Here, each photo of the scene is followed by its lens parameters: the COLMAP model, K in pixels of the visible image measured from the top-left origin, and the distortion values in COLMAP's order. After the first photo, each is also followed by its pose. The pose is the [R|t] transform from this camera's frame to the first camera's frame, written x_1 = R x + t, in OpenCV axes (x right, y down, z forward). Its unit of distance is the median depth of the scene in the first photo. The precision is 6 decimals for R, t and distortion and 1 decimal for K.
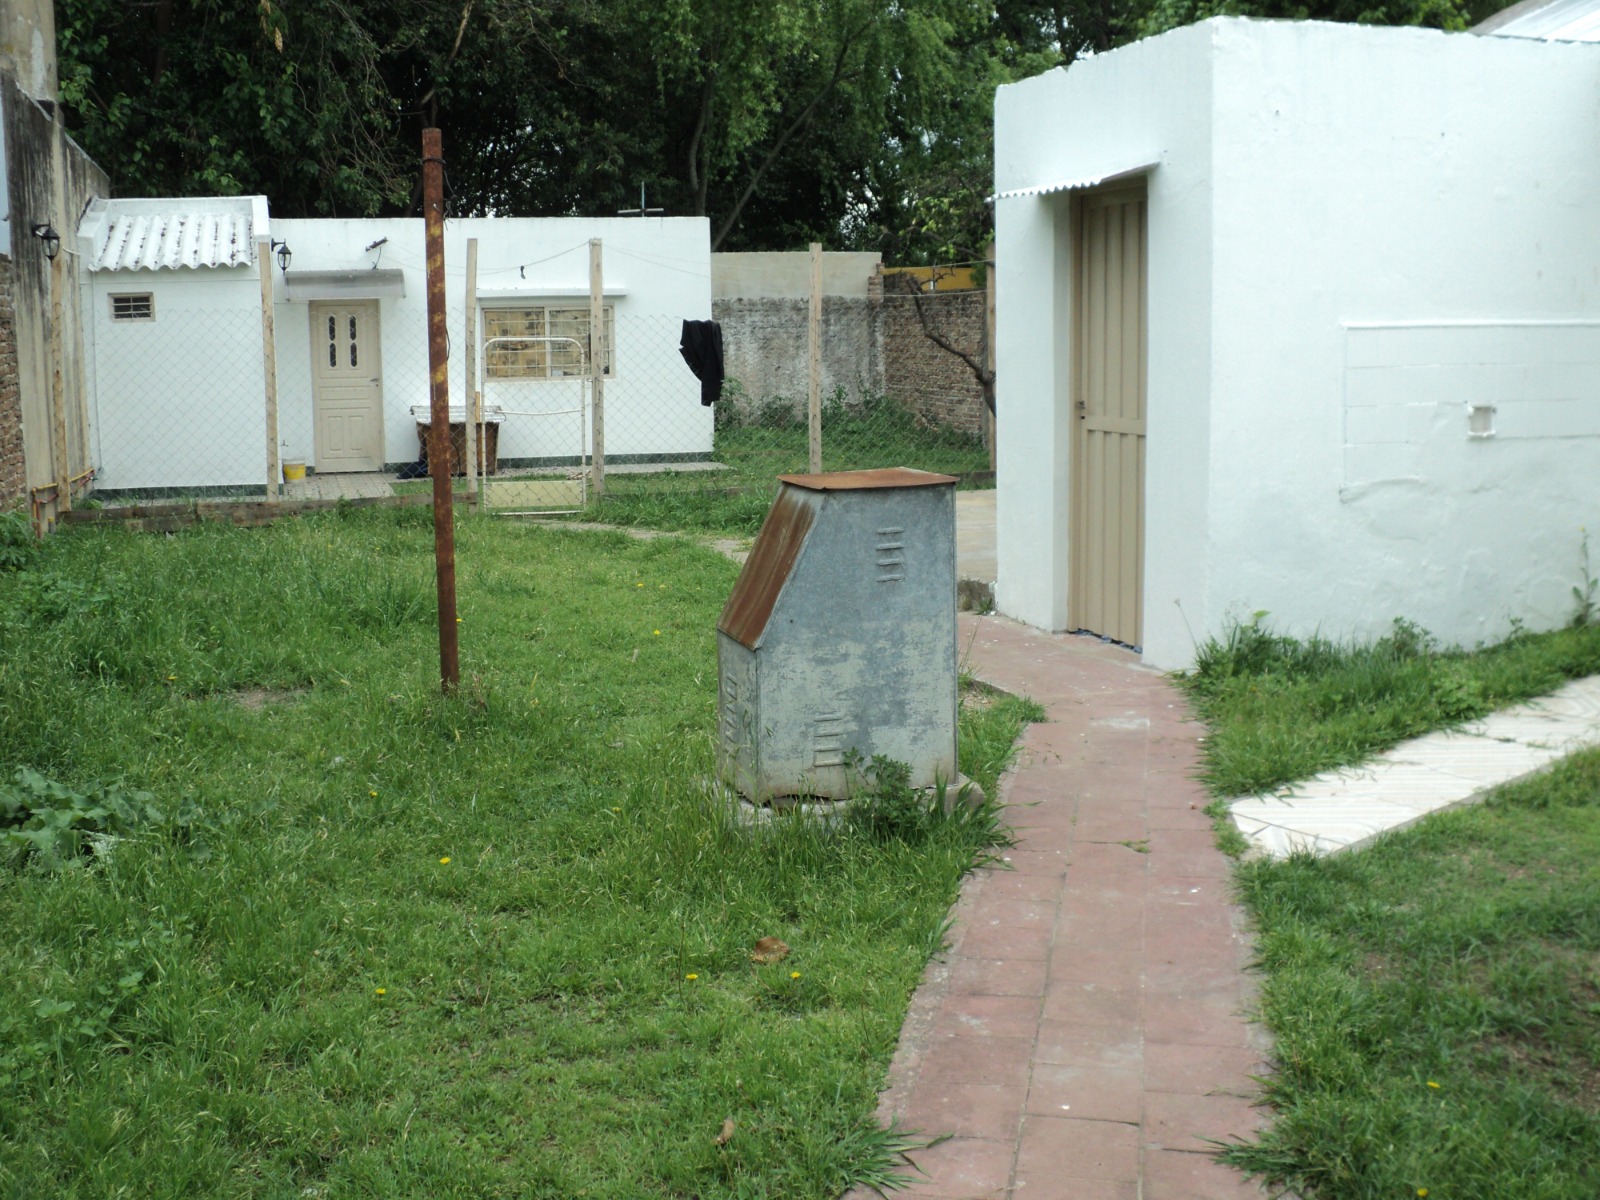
lens RADIAL K [[1610.1, 0, 776.7], [0, 1610.1, 600.4], [0, 0, 1]] dist [-0.206818, 0.208358]
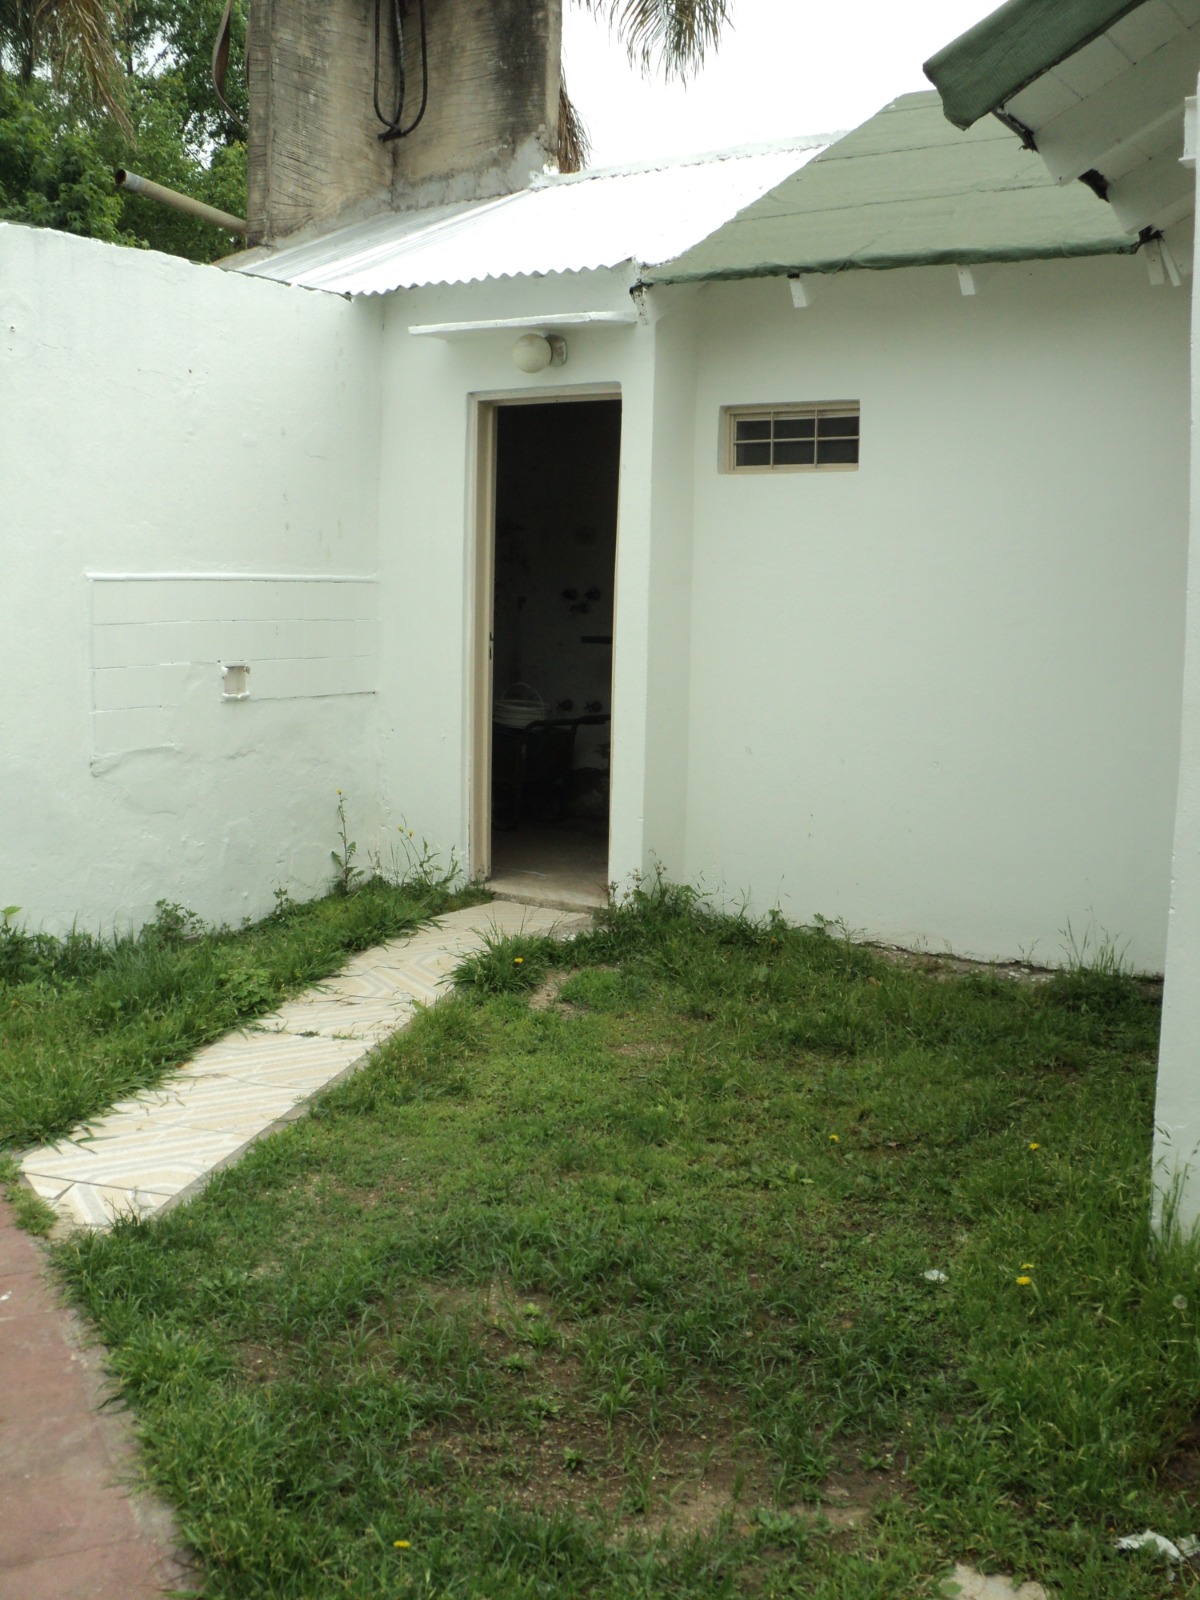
lens RADIAL K [[1610.1, 0, 600.0], [0, 1610.1, 800.0], [0, 0, 1]] dist [-0.206818, 0.208358]
pose [[0.765610, -0.044543, 0.641761, 0.009208], [0.067532, 0.997653, -0.011320, -0.024394], [-0.639750, 0.052006, 0.766821, 0.170711]]
